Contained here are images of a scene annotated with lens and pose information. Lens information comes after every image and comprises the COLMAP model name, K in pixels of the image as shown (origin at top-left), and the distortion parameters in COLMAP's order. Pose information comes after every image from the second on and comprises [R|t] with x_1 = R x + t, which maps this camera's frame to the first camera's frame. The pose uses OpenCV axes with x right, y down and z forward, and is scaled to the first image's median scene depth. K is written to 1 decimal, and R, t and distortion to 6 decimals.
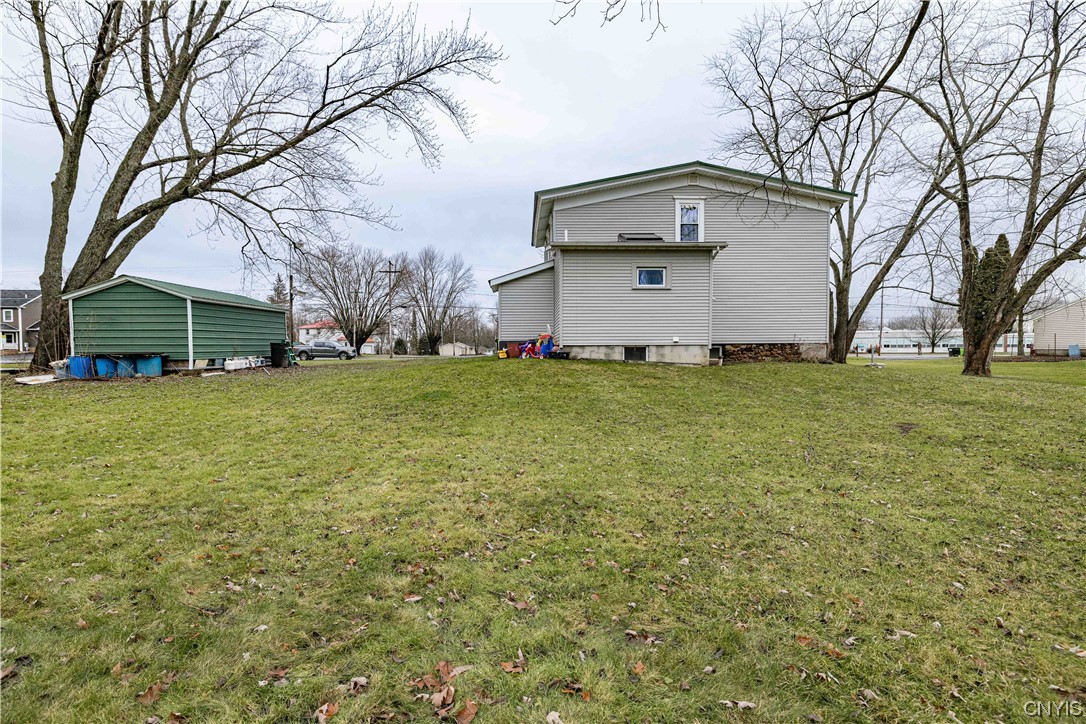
lens RADIAL K [[530.9, 0, 542.7], [0, 530.9, 366.2], [0, 0, 1]] dist [-0.001135, -0.000081]
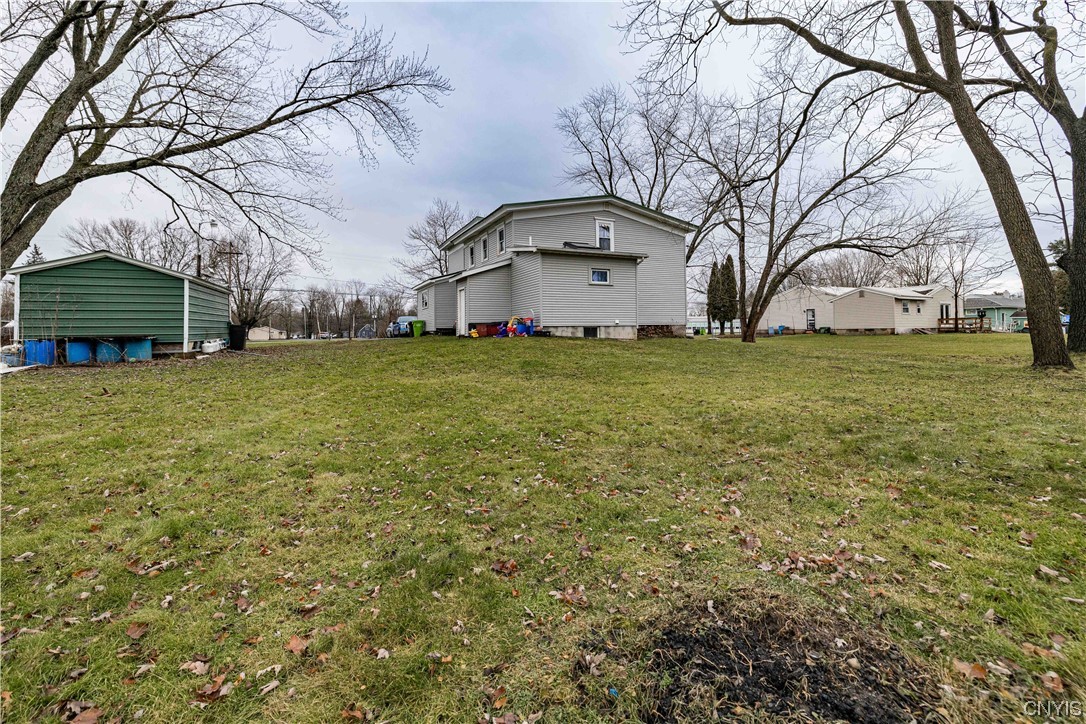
lens RADIAL K [[474.1, 0, 543.5], [0, 474.1, 315.4], [0, 0, 1]] dist [0.003647, 0.000226]
pose [[0.913177, 0.007046, 0.407502, -0.368559], [0.020929, 0.997721, -0.064150, 0.007064], [-0.407025, 0.067109, 0.910948, -0.040123]]
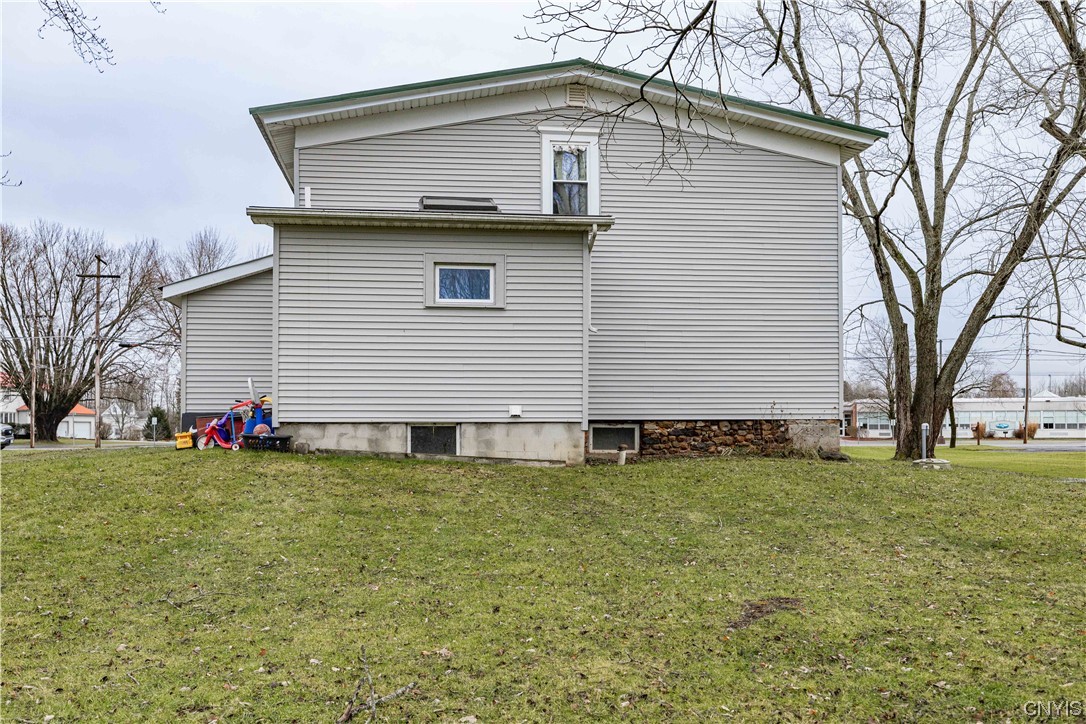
lens RADIAL K [[986.7, 0, 541.3], [0, 986.7, 410.3], [0, 0, 1]] dist [0.015098, 0.008423]
pose [[0.996305, 0.004266, 0.085780, 0.169907], [0.000183, 0.998658, -0.051792, -0.003264], [-0.085886, 0.051616, 0.994967, 0.081267]]
